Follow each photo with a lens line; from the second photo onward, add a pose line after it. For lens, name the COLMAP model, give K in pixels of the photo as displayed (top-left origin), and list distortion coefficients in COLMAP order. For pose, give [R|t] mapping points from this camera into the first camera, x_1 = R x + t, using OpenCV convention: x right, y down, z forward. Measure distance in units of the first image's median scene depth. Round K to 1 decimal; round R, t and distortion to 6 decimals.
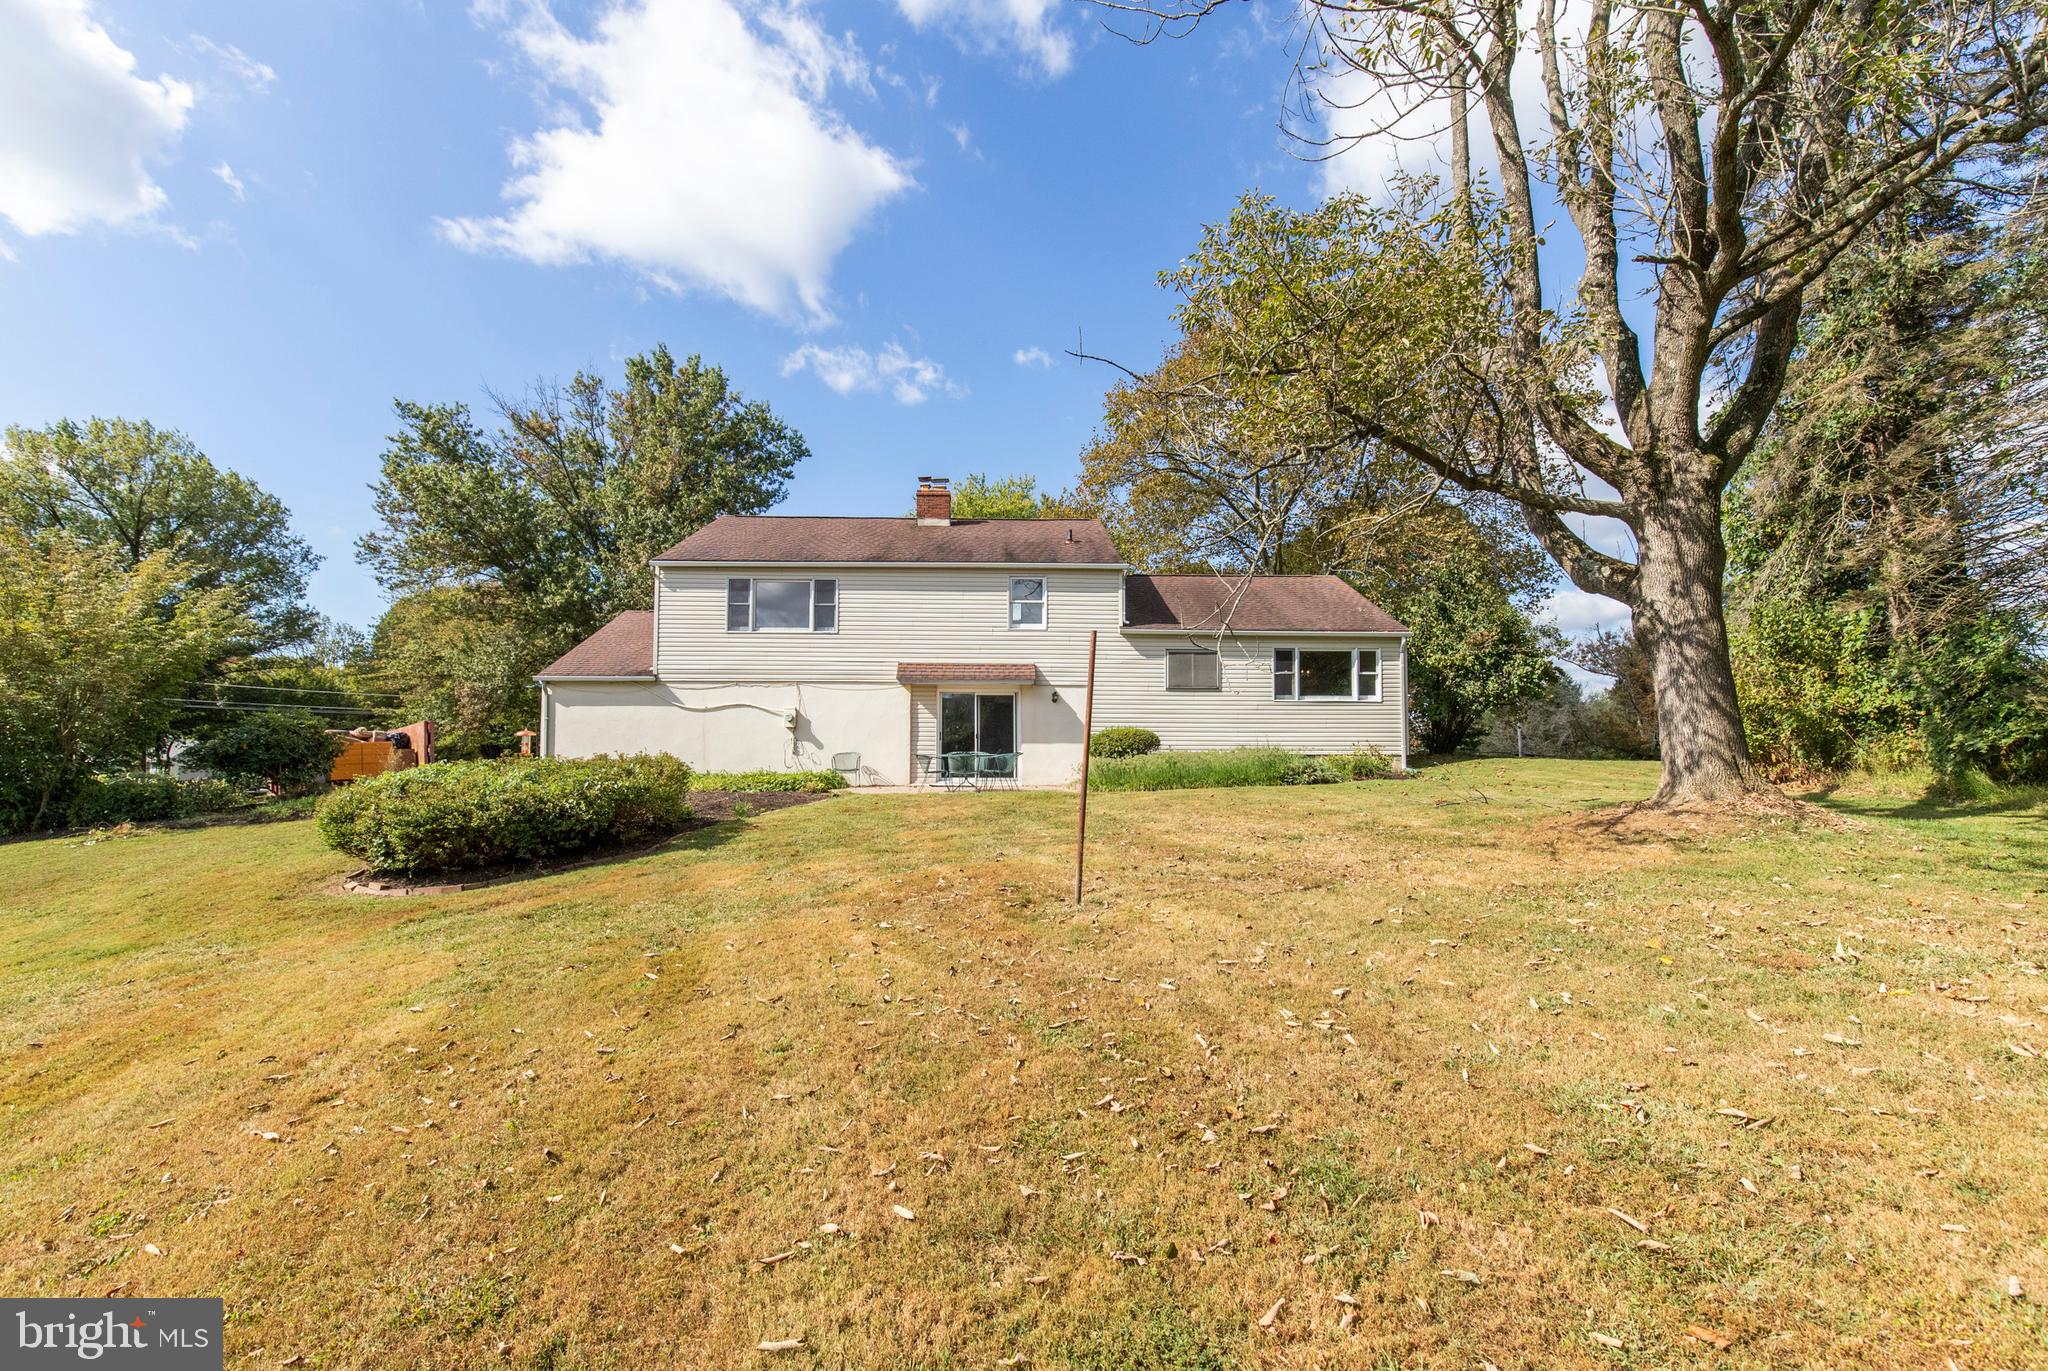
lens RADIAL K [[923.8, 0, 1019.9], [0, 923.8, 683.2], [0, 0, 1]] dist [0.003997, -0.000063]
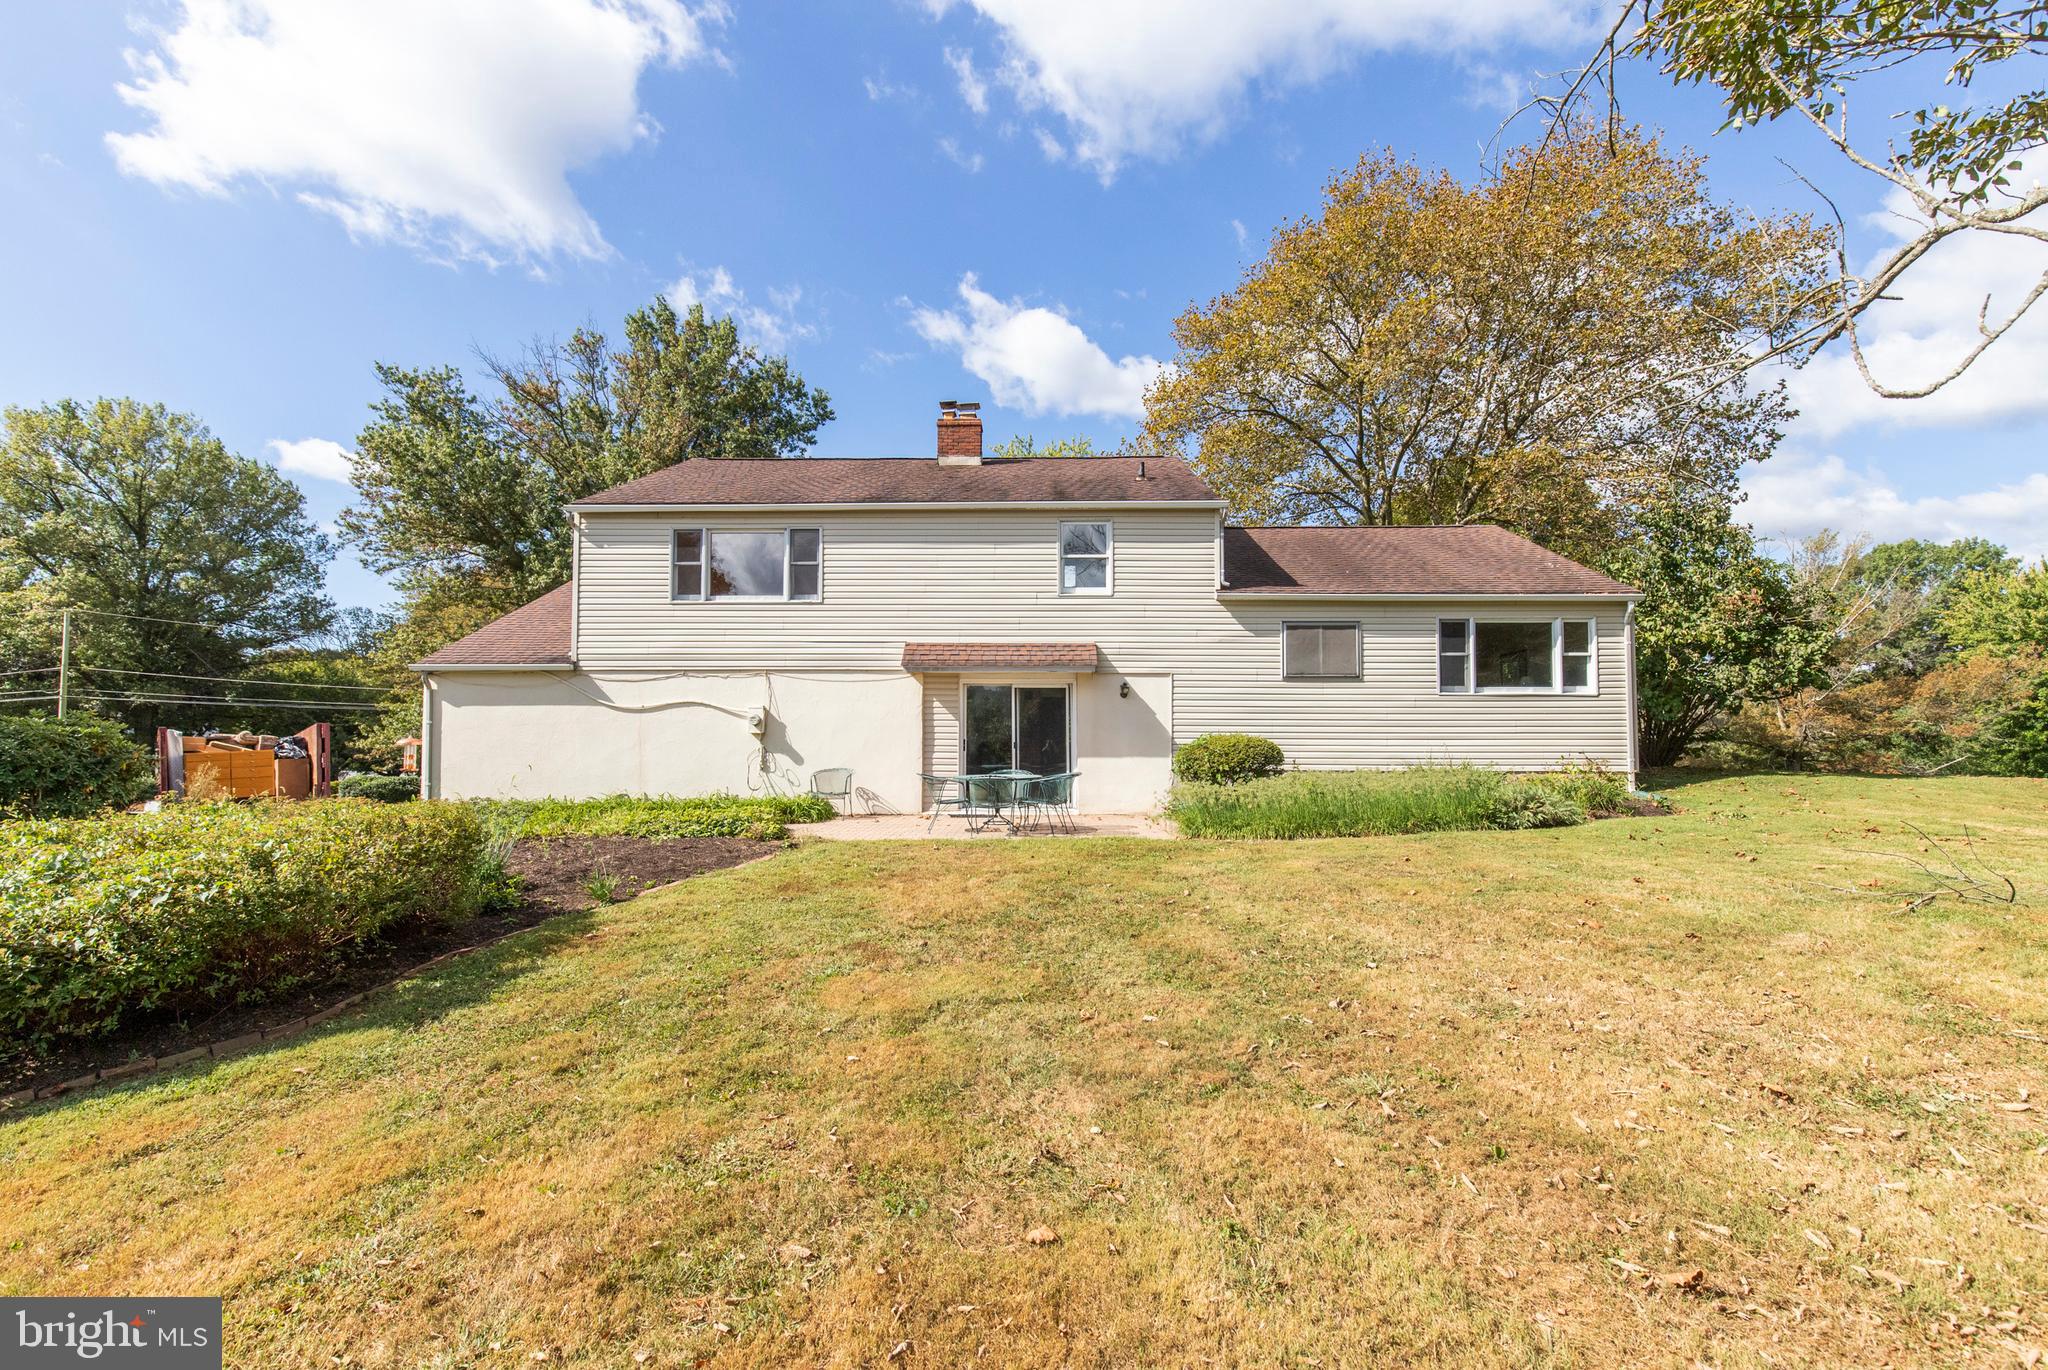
lens RADIAL K [[935.6, 0, 1021.6], [0, 935.6, 686.7], [0, 0, 1]] dist [0.011979, 0.000003]
pose [[0.998688, -0.004558, -0.051012, -0.004289], [0.005285, 0.999886, 0.014135, 0.001618], [0.050942, -0.014386, 0.998598, 0.270216]]
